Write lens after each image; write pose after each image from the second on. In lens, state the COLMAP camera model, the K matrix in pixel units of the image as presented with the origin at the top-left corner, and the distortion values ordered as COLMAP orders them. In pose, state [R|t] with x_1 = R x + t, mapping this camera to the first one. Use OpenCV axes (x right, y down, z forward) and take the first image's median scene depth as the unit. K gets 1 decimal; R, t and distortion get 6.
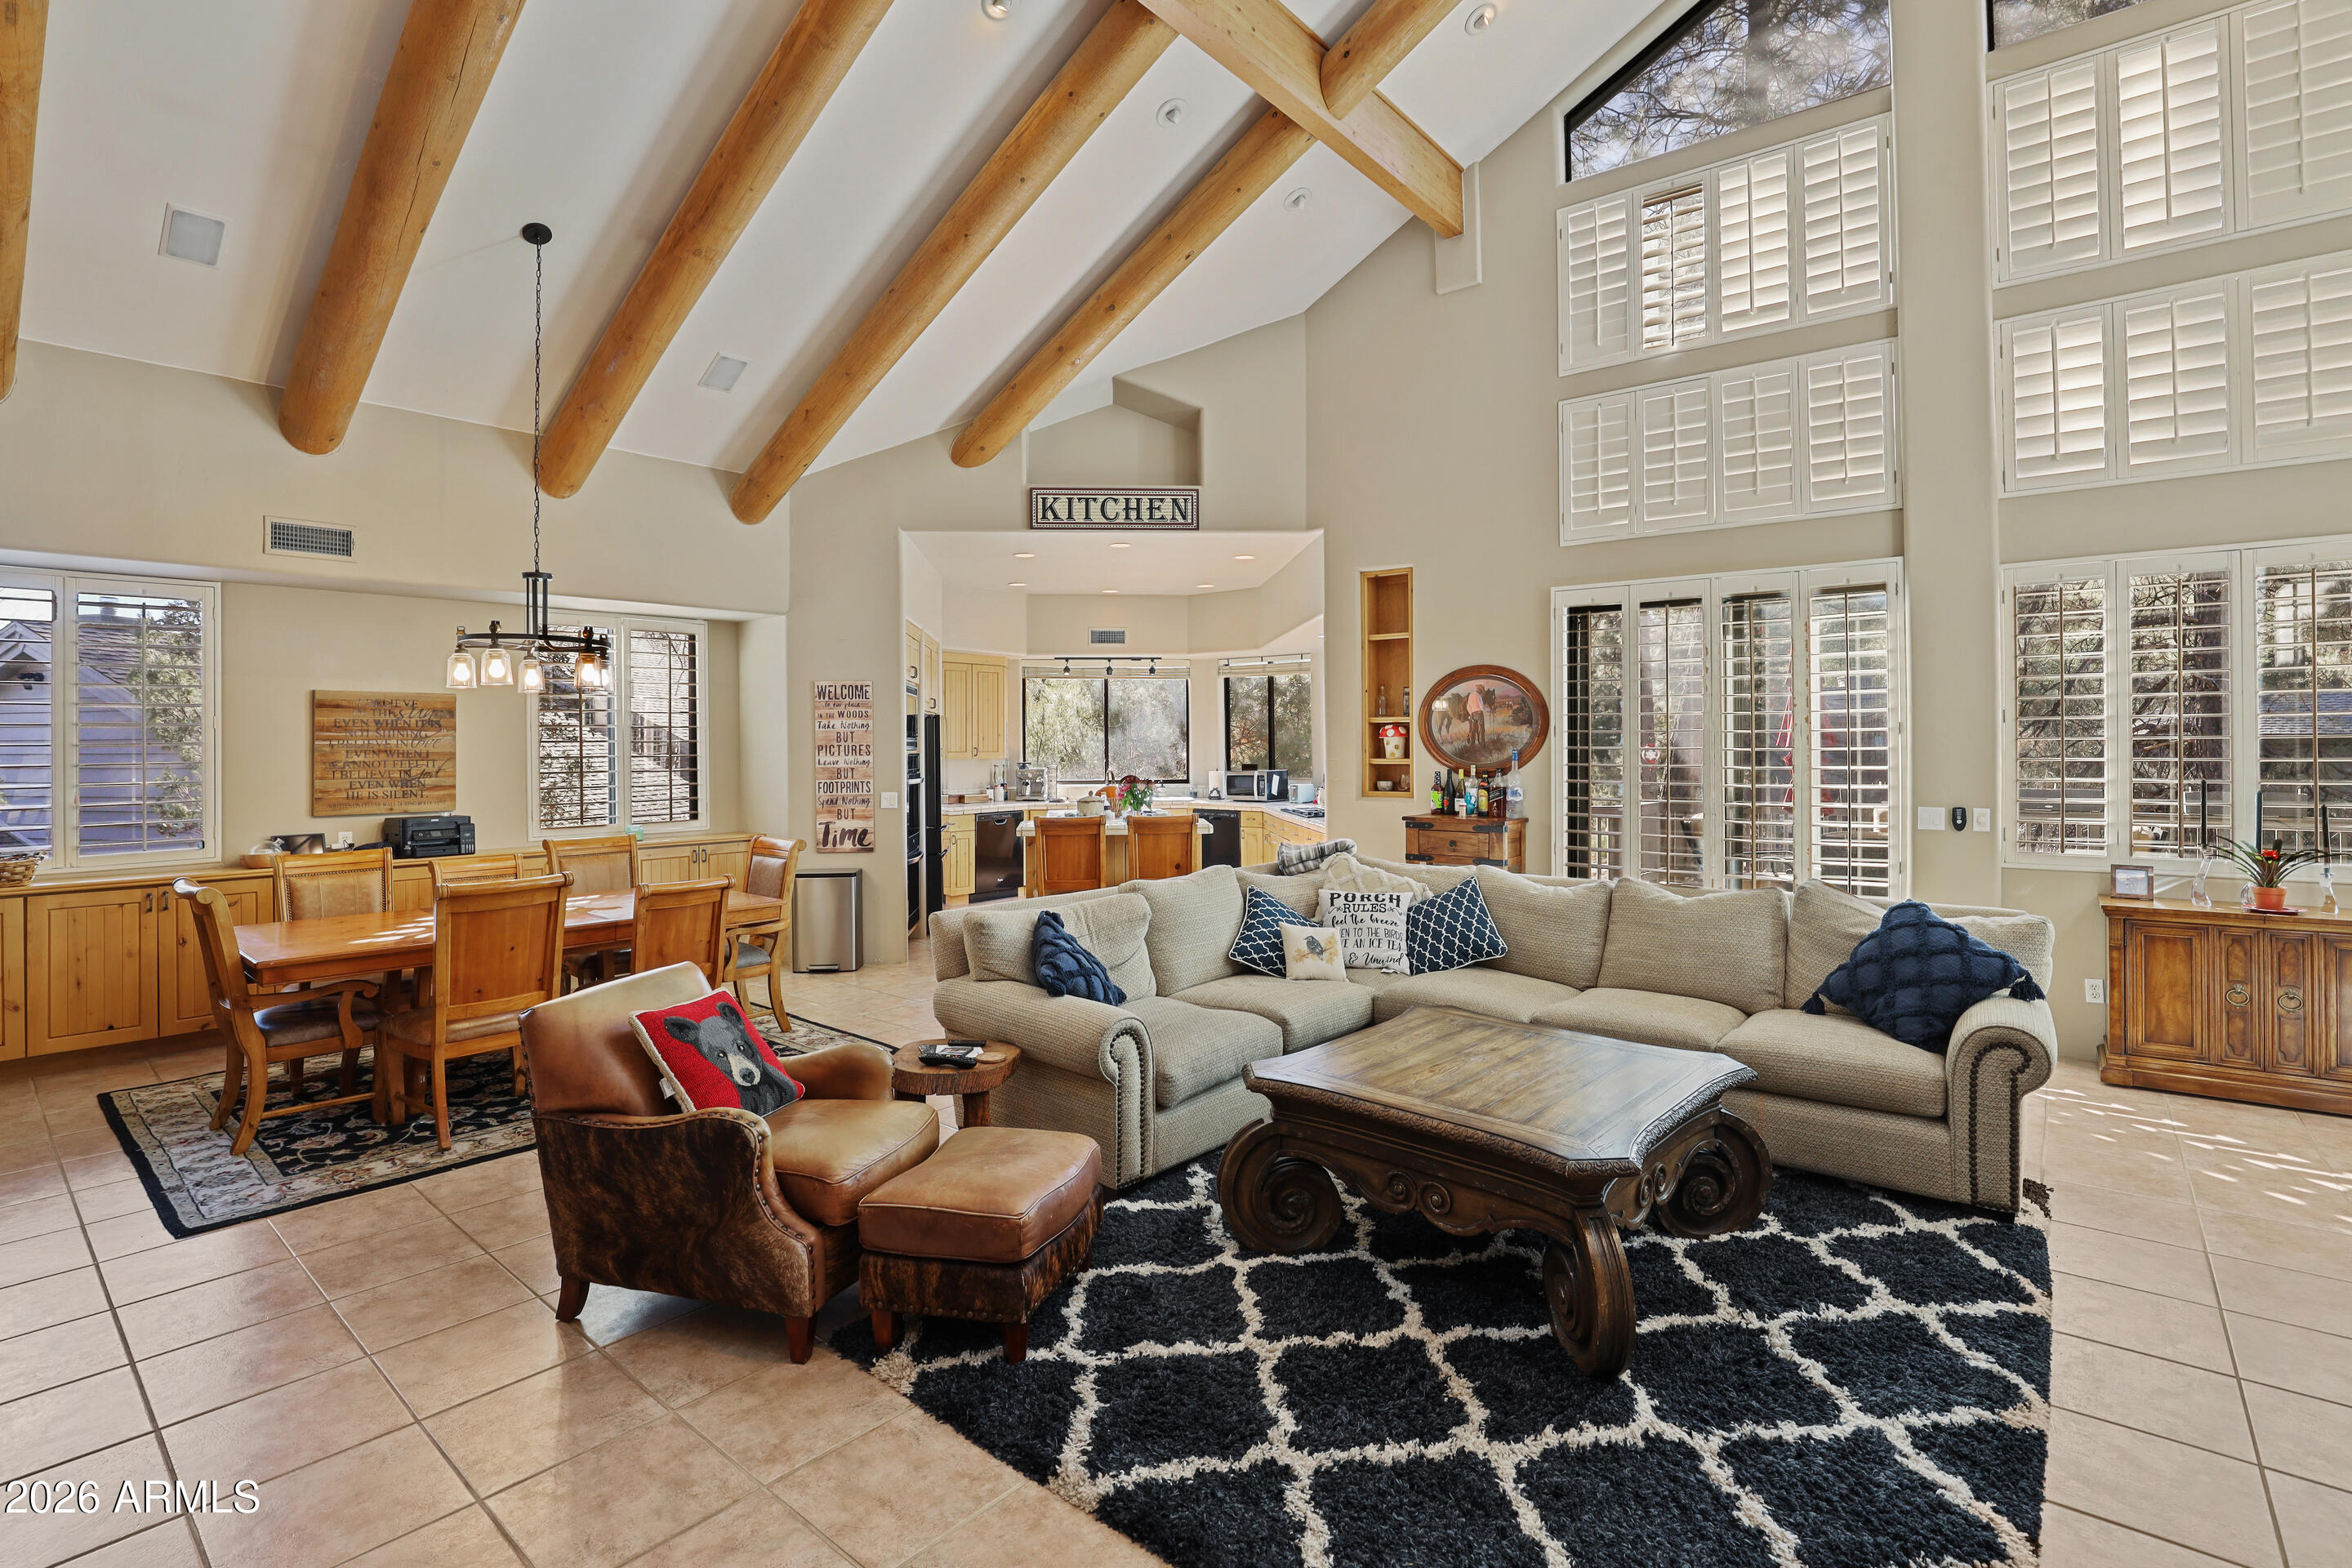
lens RADIAL K [[1101.7, 0, 1175.8], [0, 1101.7, 734.3], [0, 0, 1]] dist [-0.041688, 0.010658]
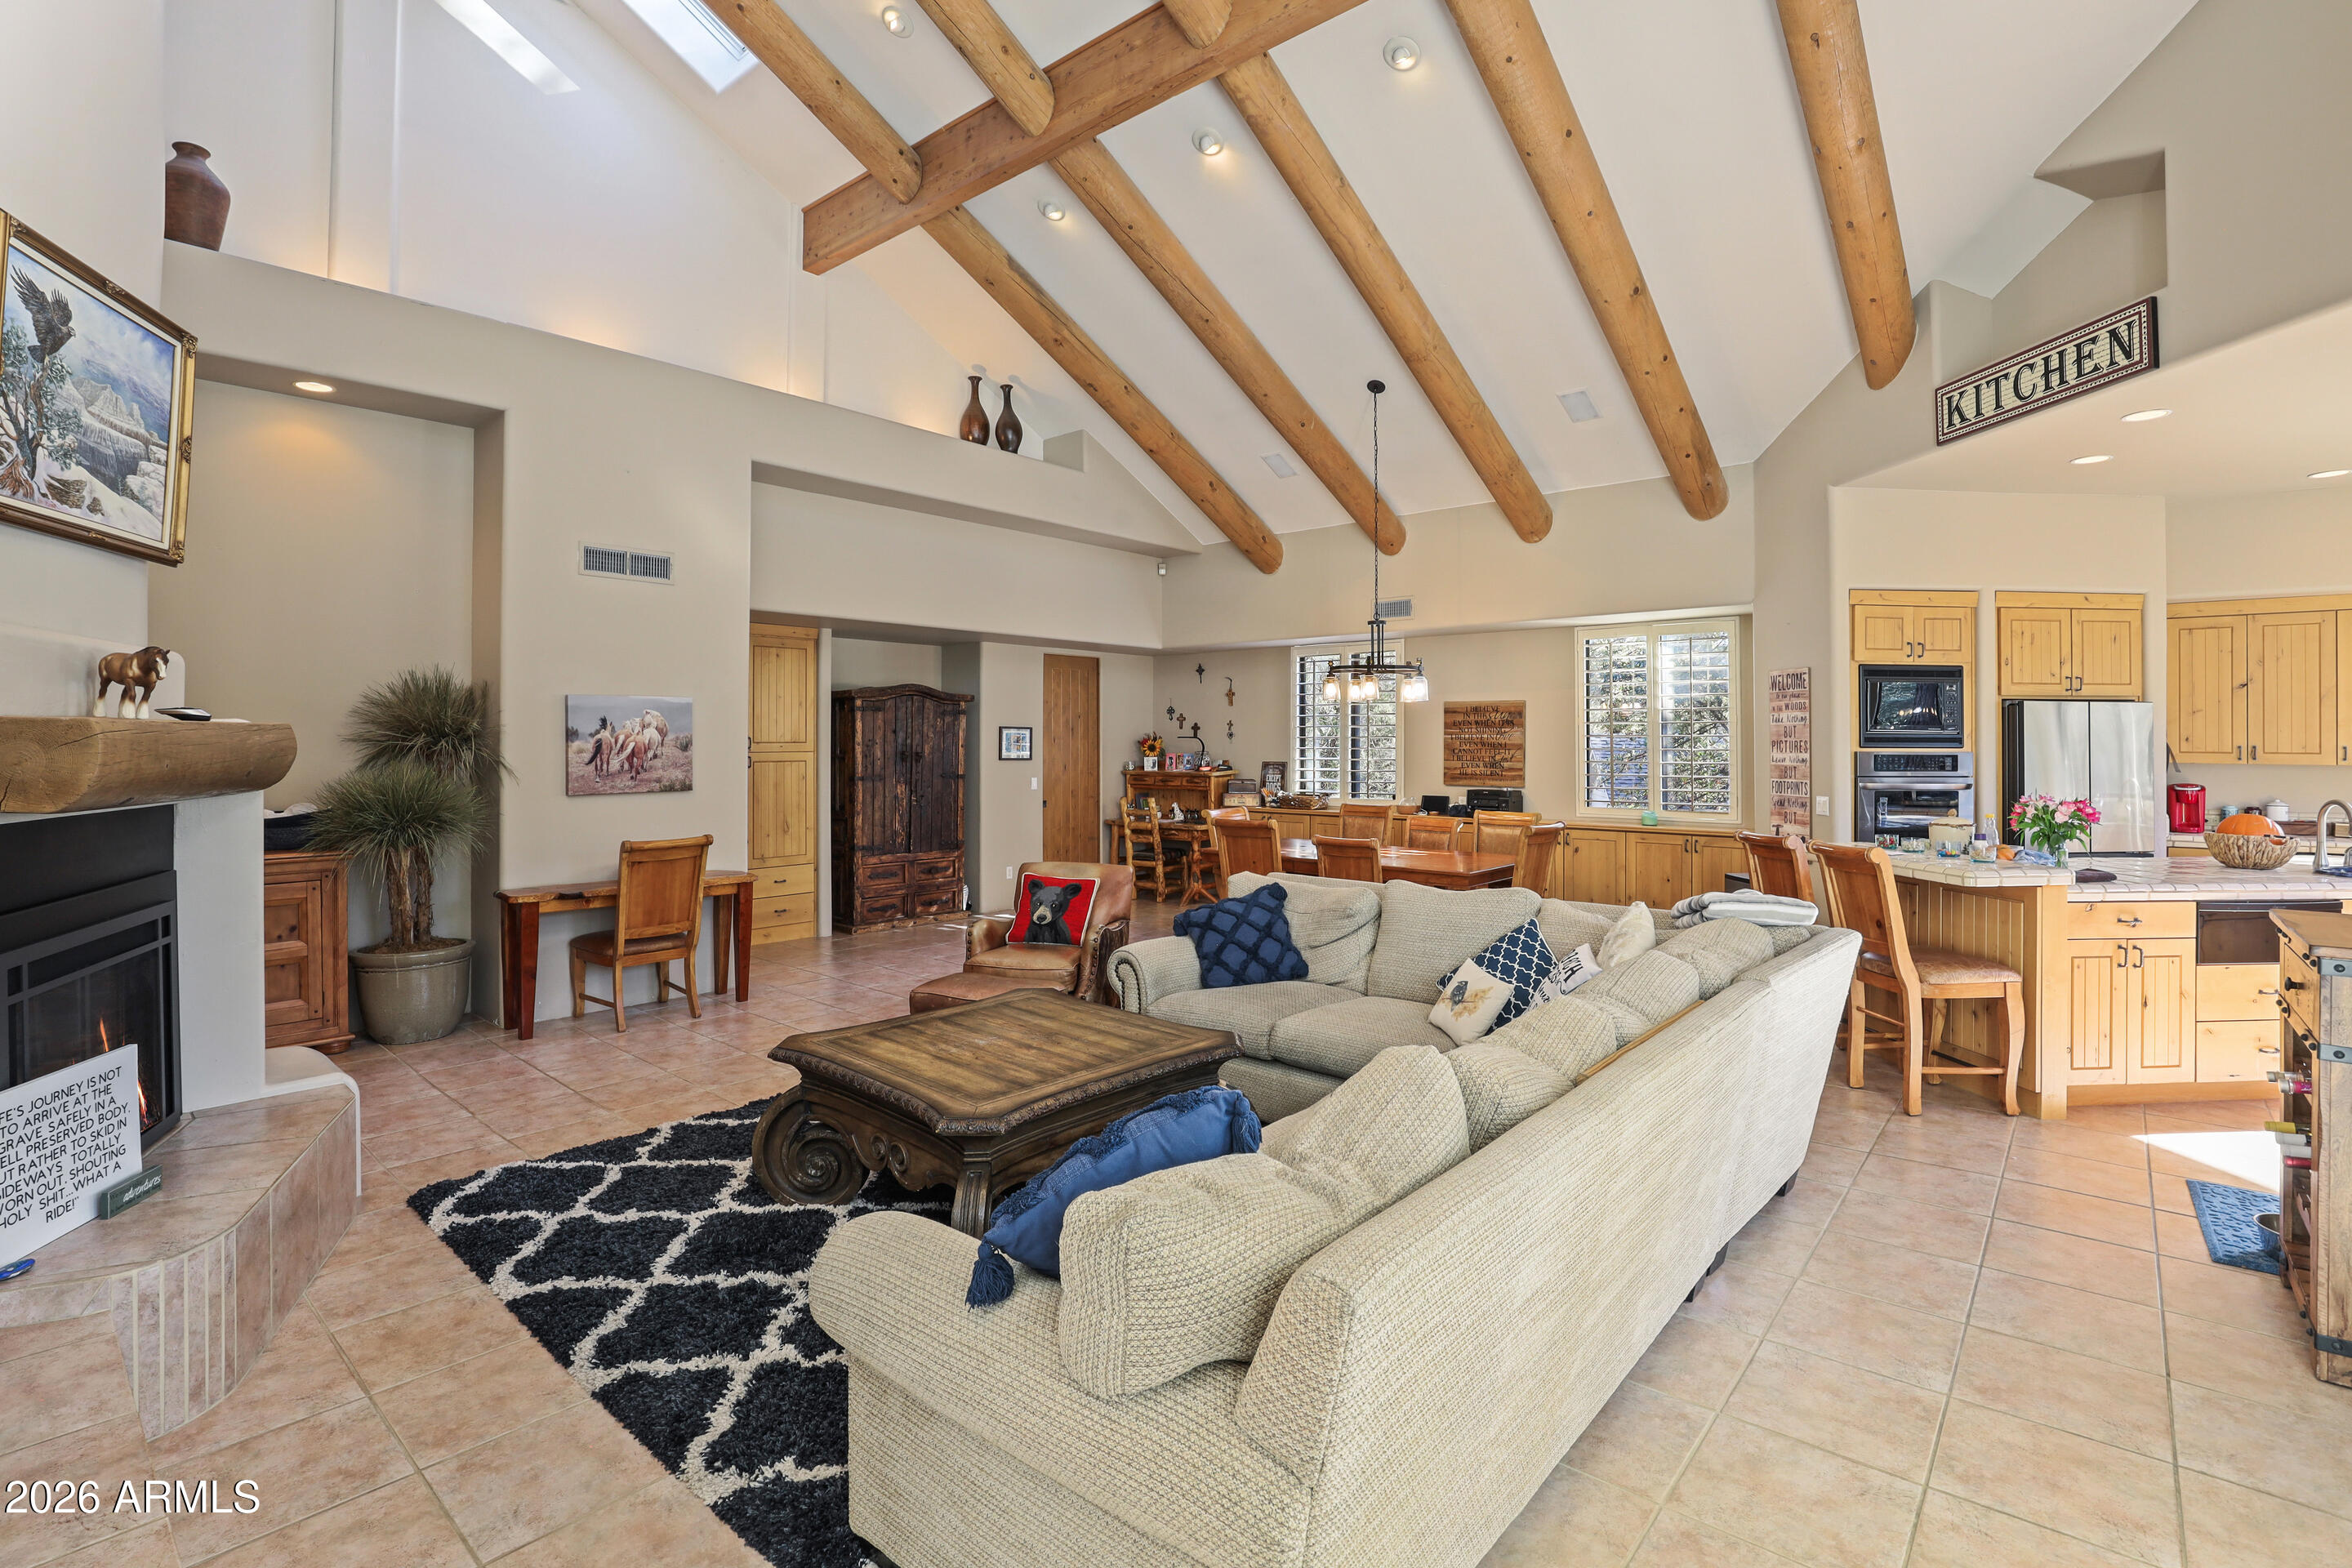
lens RADIAL K [[1101.7, 0, 1175.8], [0, 1101.7, 734.3], [0, 0, 1]] dist [-0.041688, 0.010658]
pose [[-0.020292, 0.002666, -0.999791, 0.638830], [0.006381, 0.999976, 0.002537, -0.000985], [0.999774, -0.006328, -0.020308, 0.551055]]
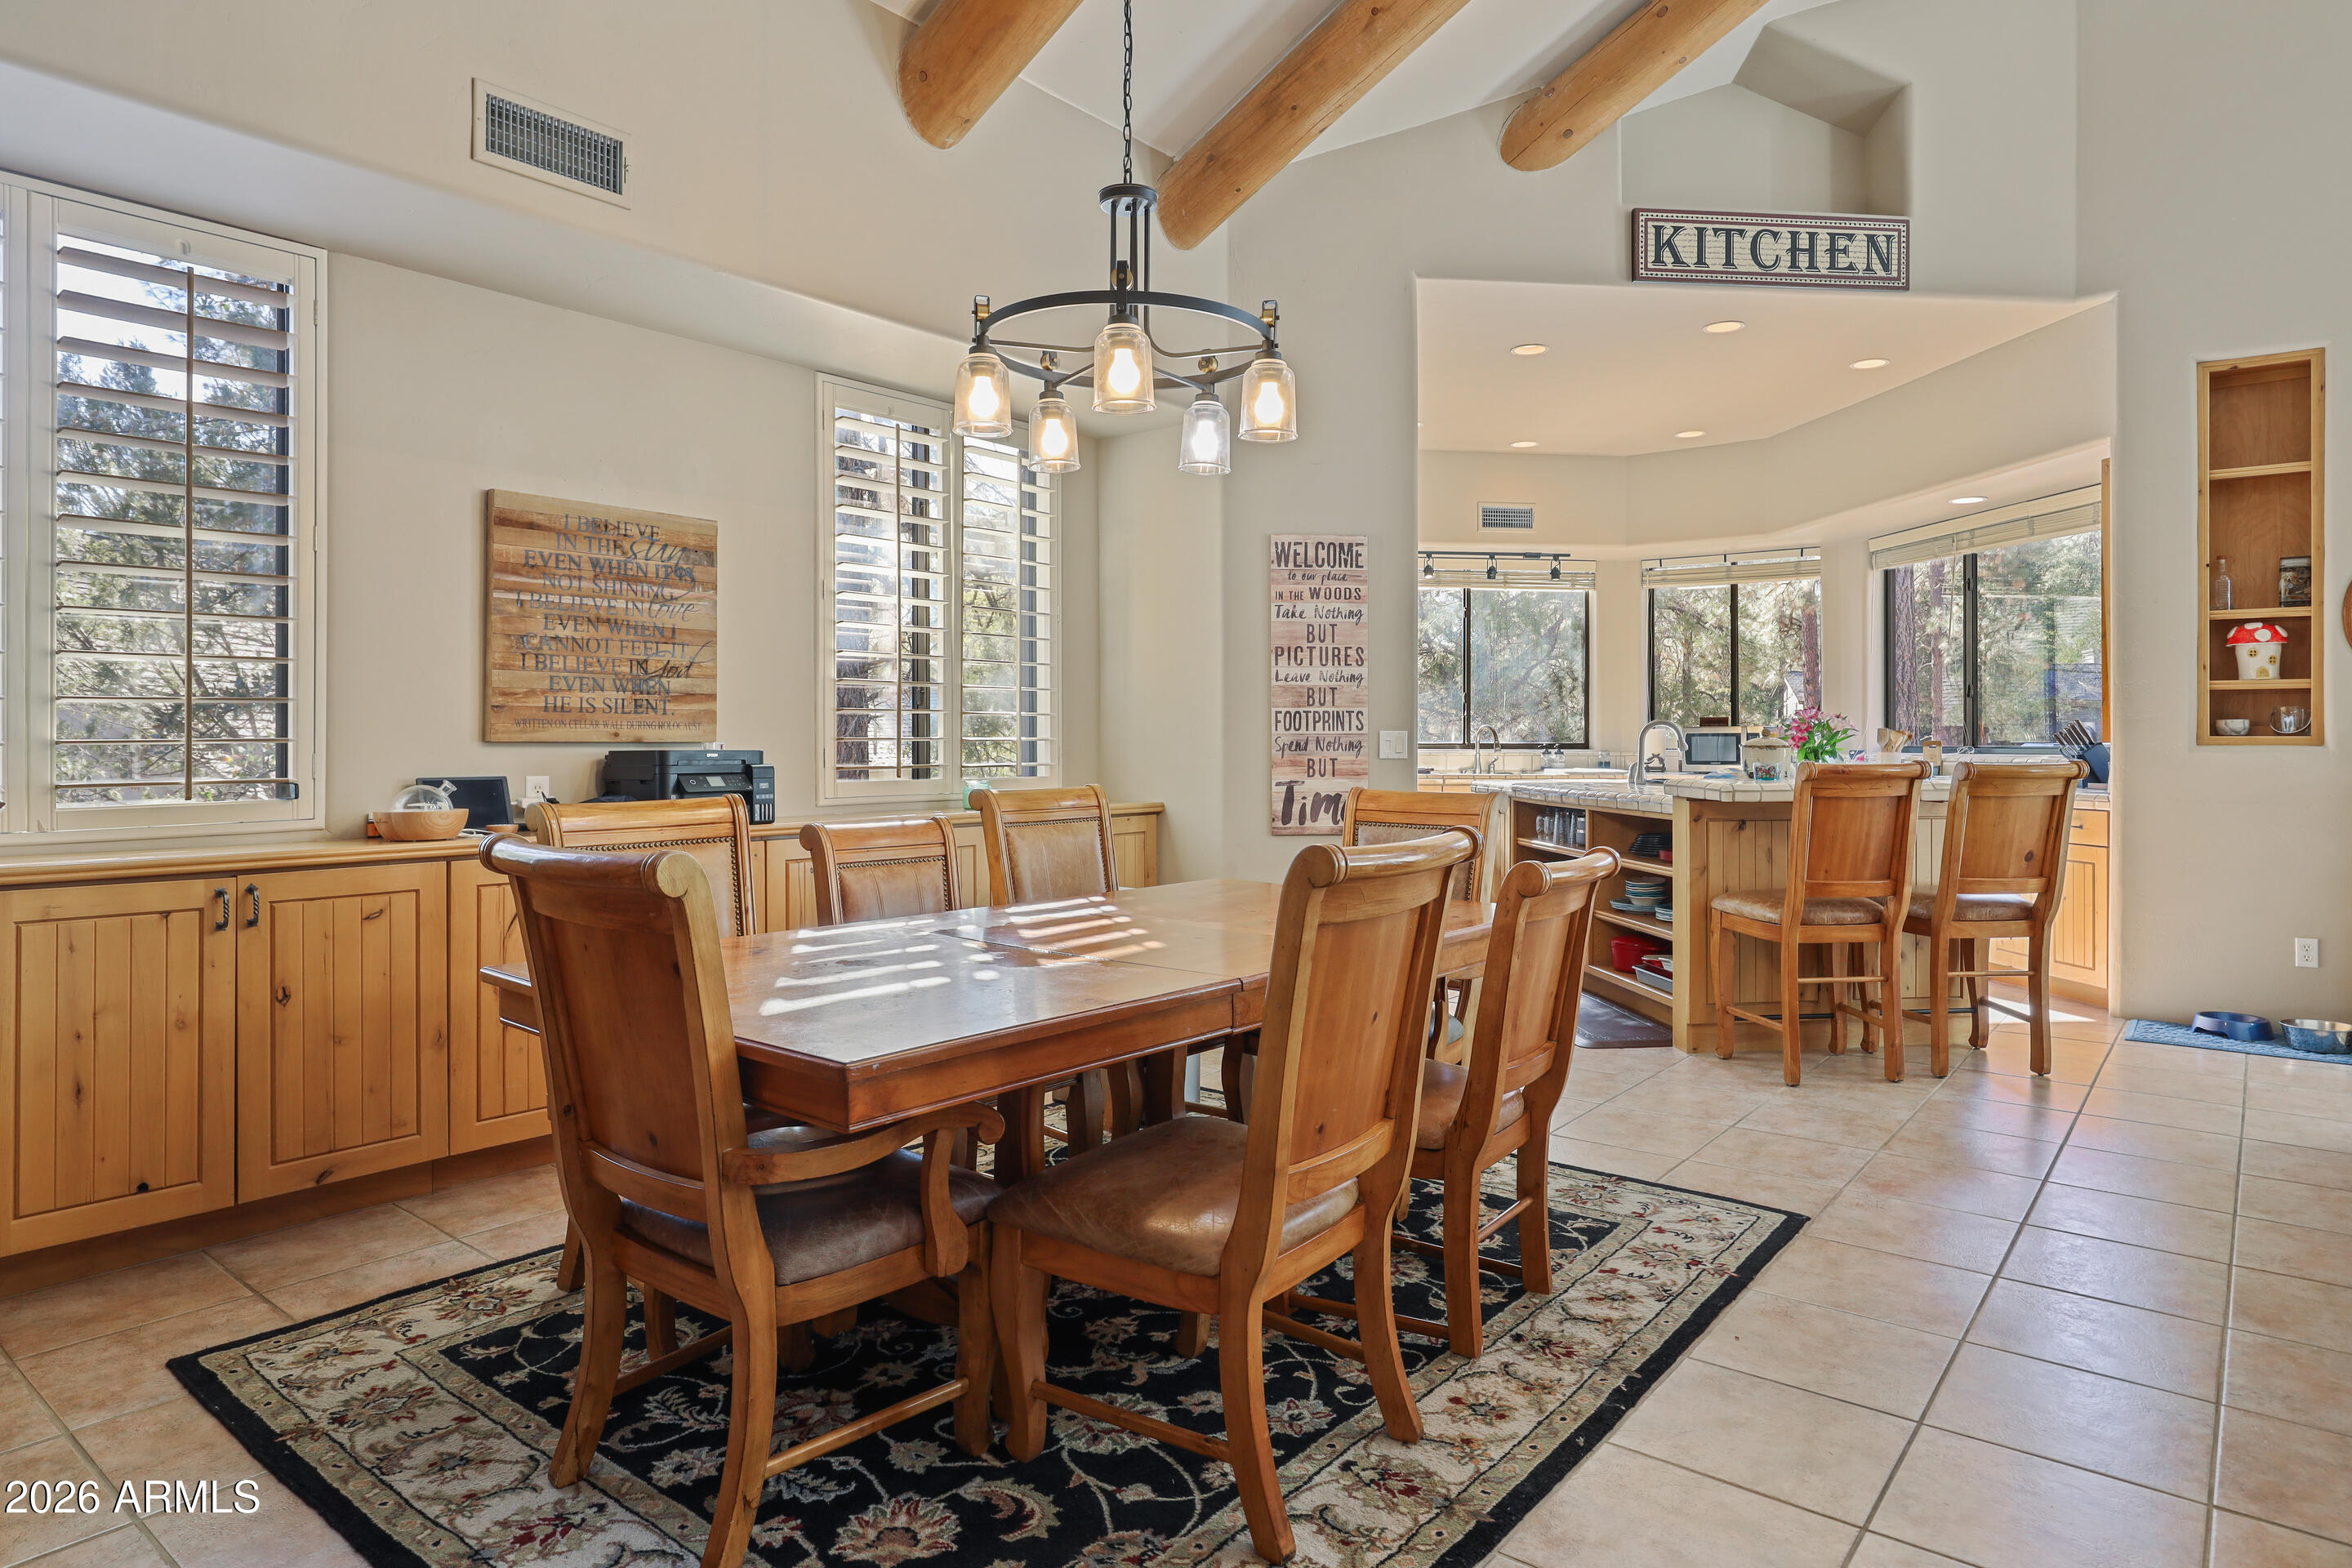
lens RADIAL K [[1375.2, 0, 1178.0], [0, 1375.2, 734.7], [0, 0, 1]] dist [-0.014600, 0.000672]
pose [[0.999762, 0.009340, 0.019691, -0.416141], [-0.009454, 0.999939, 0.005681, 0.055704], [-0.019637, -0.005866, 0.999790, 0.302581]]
